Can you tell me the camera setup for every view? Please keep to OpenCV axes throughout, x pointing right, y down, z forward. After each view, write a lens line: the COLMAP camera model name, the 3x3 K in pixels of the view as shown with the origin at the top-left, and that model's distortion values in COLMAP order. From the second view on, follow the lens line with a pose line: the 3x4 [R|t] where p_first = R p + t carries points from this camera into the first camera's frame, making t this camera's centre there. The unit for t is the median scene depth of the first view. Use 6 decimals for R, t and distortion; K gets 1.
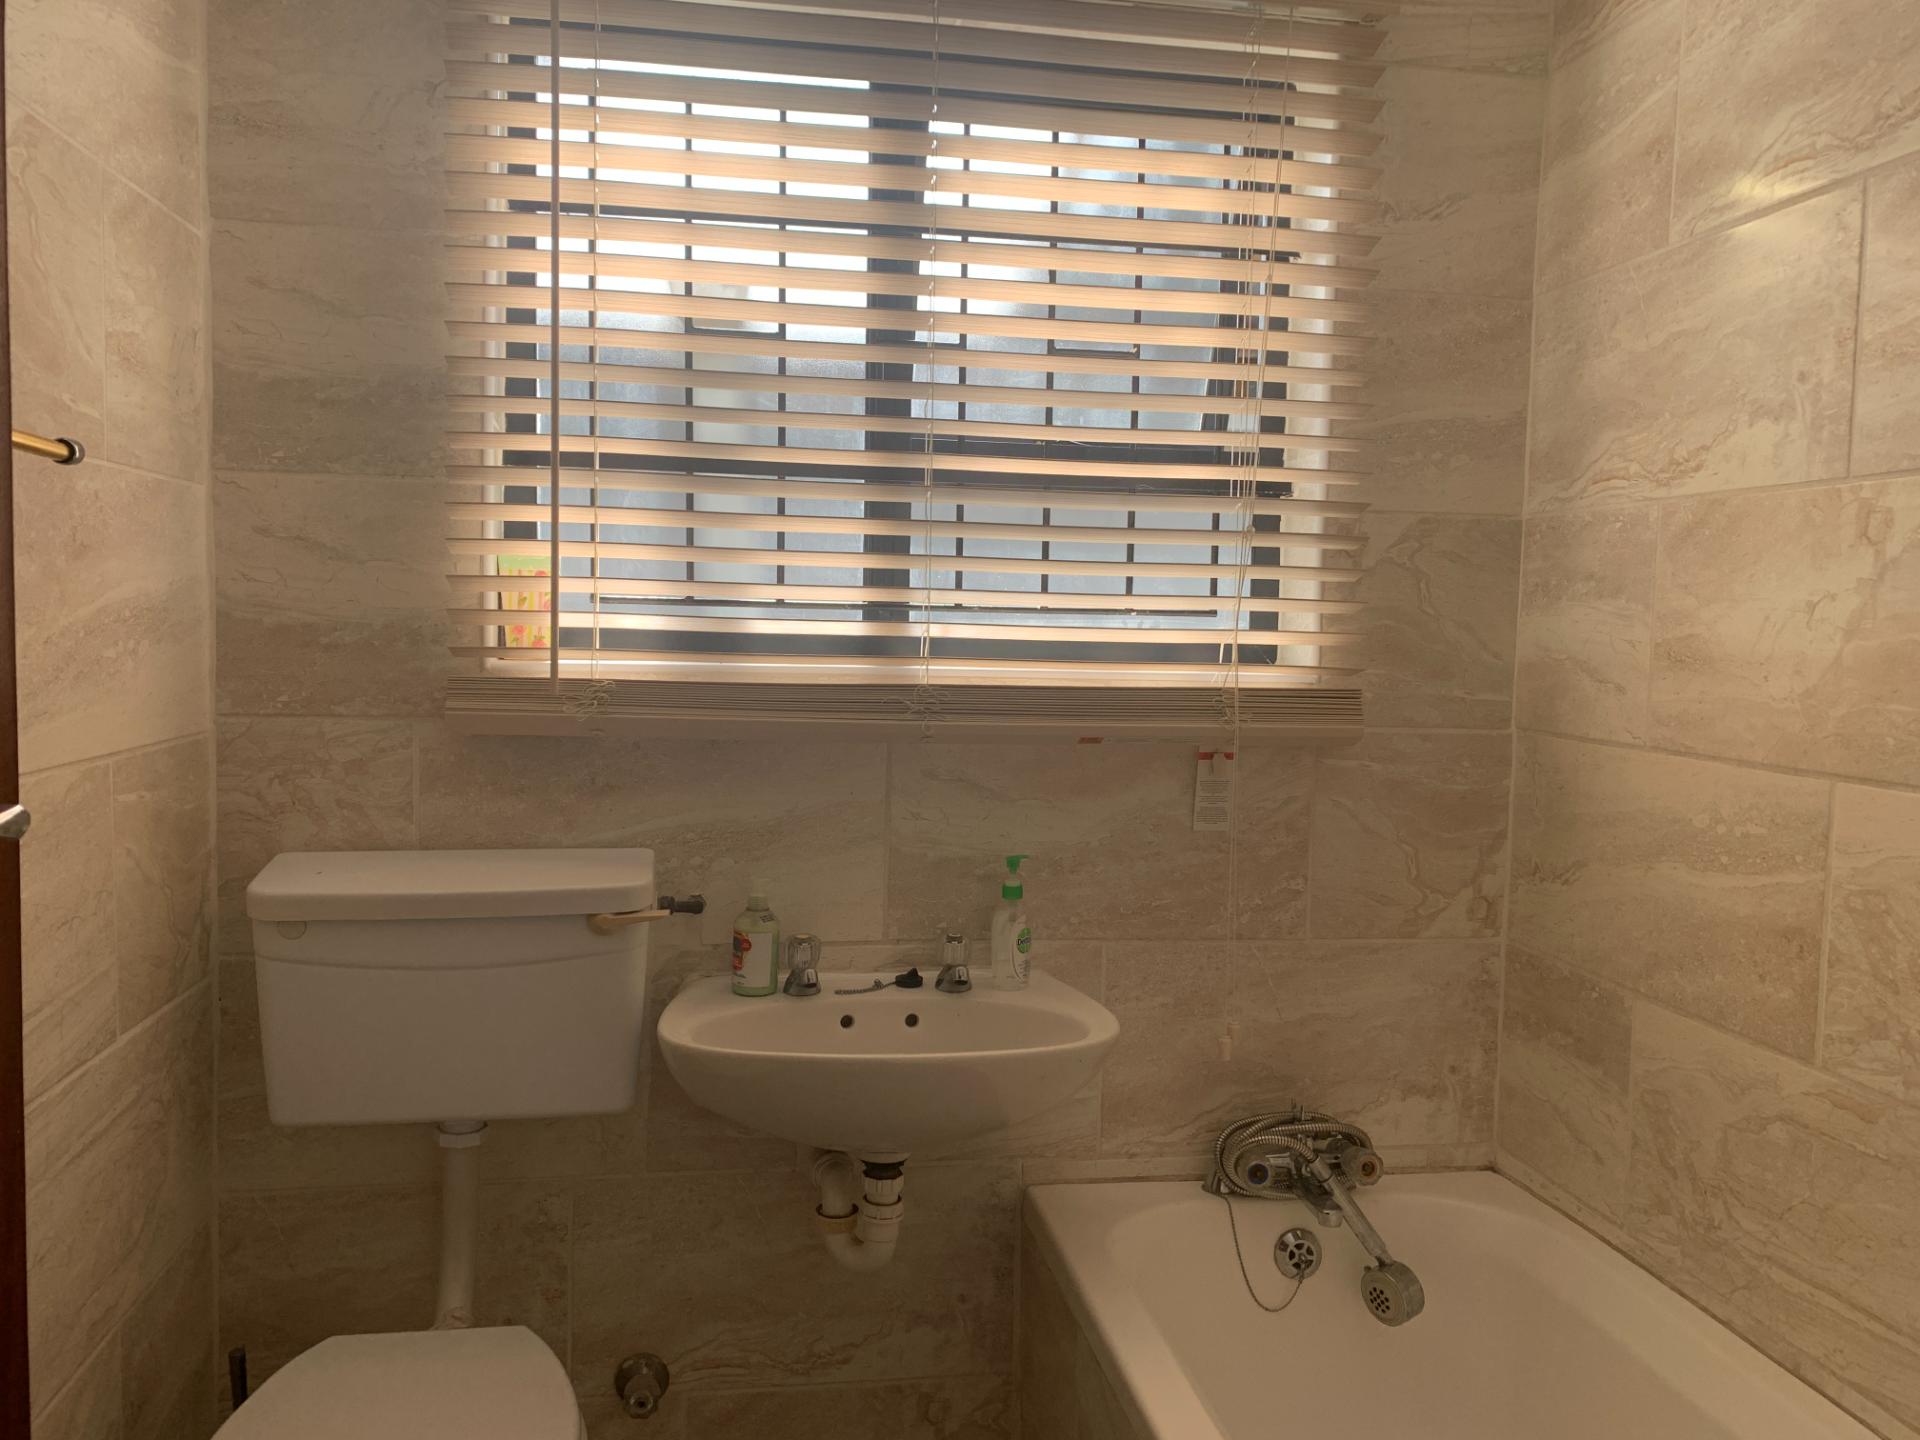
lens RADIAL K [[1480.3, 0, 949.0], [0, 1480.3, 715.5], [0, 0, 1]] dist [0.048058, -0.051836]
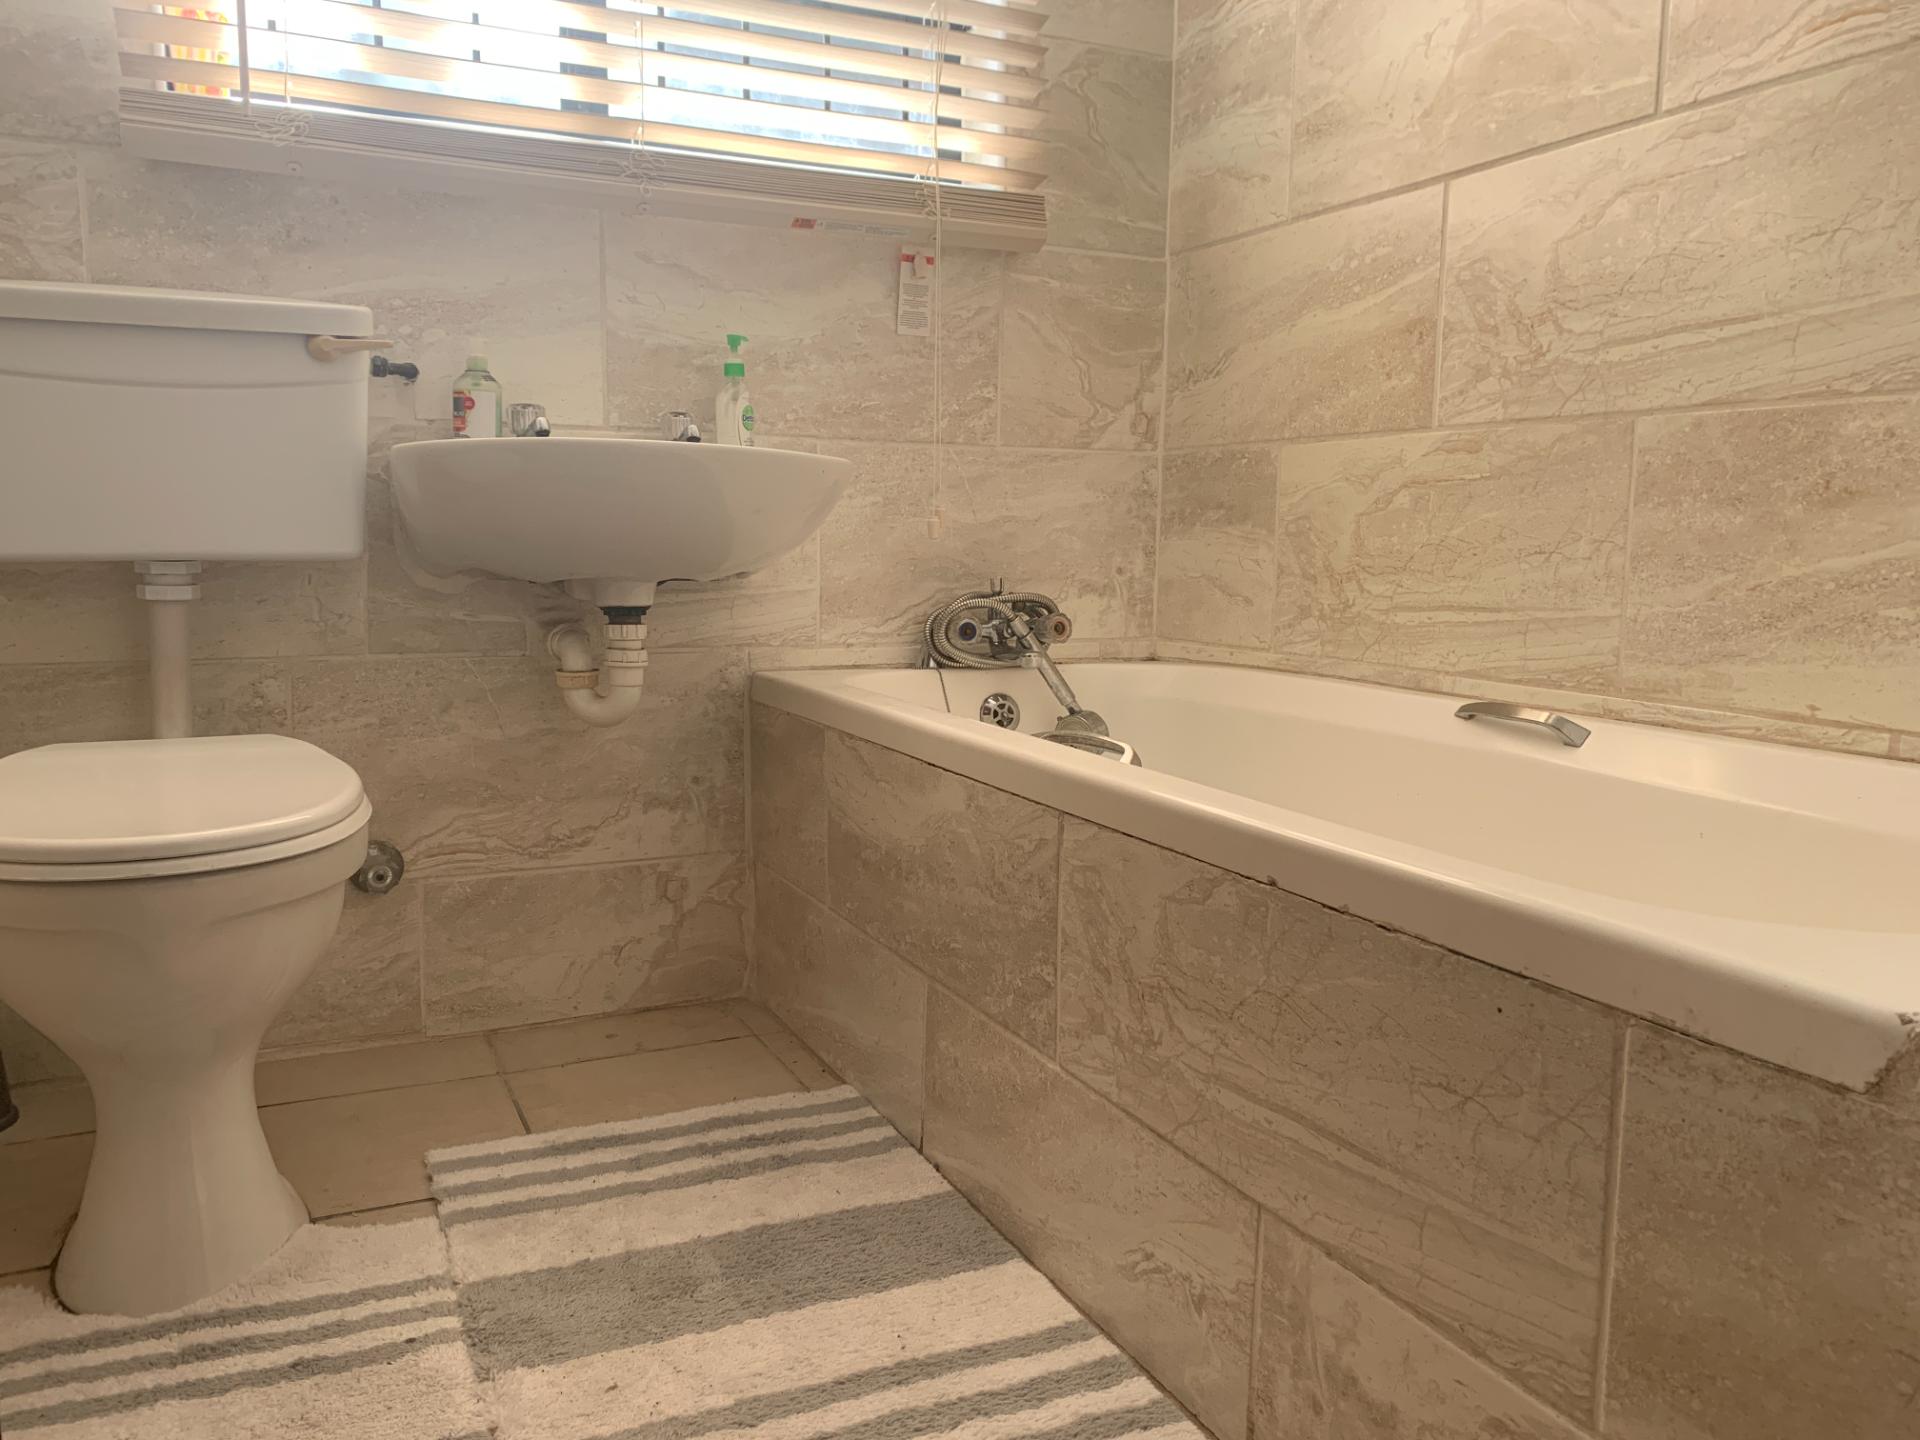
lens RADIAL K [[1480.3, 0, 942.9], [0, 1480.3, 731.4], [0, 0, 1]] dist [0.048058, -0.051836]
pose [[0.959868, -0.044630, 0.276880, -0.113345], [0.027548, 0.997486, 0.065284, 0.299783], [-0.279097, -0.055036, 0.958684, -0.046640]]
